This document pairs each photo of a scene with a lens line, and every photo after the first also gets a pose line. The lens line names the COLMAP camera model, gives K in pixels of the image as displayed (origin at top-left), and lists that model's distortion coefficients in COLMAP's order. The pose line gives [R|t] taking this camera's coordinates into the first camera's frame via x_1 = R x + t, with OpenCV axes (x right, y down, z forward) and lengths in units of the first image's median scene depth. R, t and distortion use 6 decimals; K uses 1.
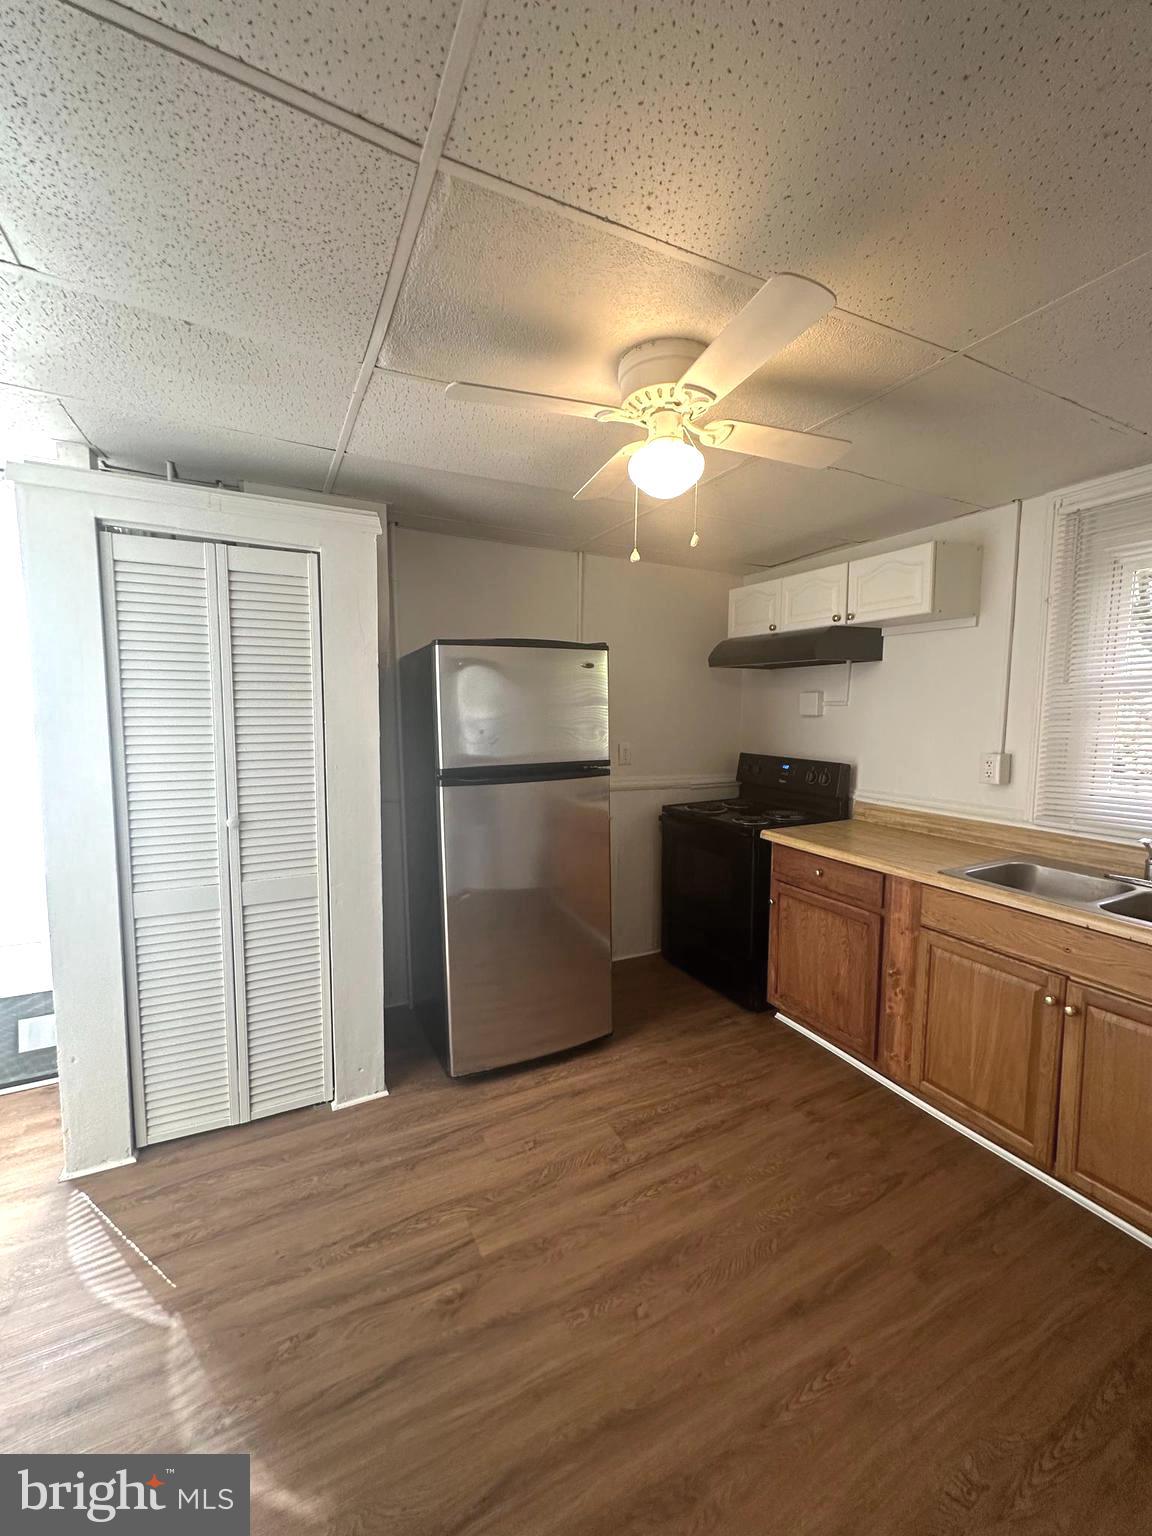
lens RADIAL K [[613.6, 0, 574.9], [0, 613.6, 767.3], [0, 0, 1]] dist [-0.002889, 0.001113]
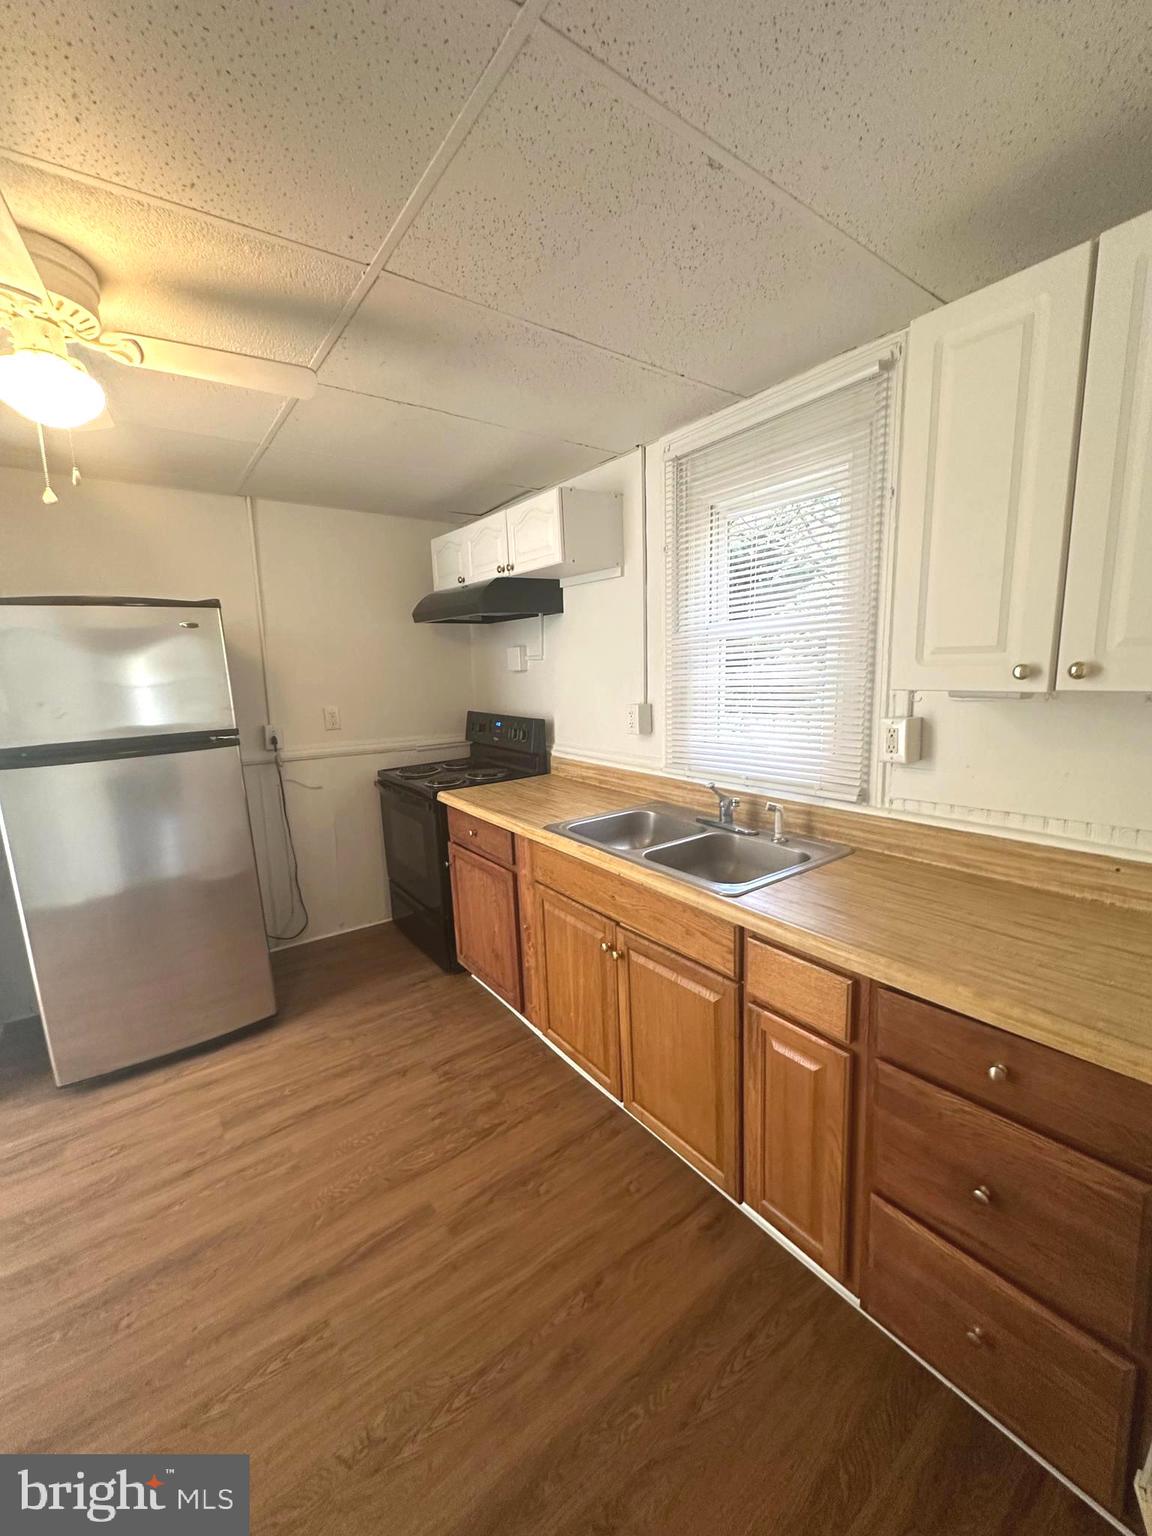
lens RADIAL K [[613.6, 0, 581.5], [0, 613.6, 766.8], [0, 0, 1]] dist [-0.002889, 0.001113]
pose [[0.985330, -0.058429, 0.160349, 0.476543], [0.047092, 0.996174, 0.073616, 0.002121], [-0.164037, -0.064984, 0.984311, 0.010506]]
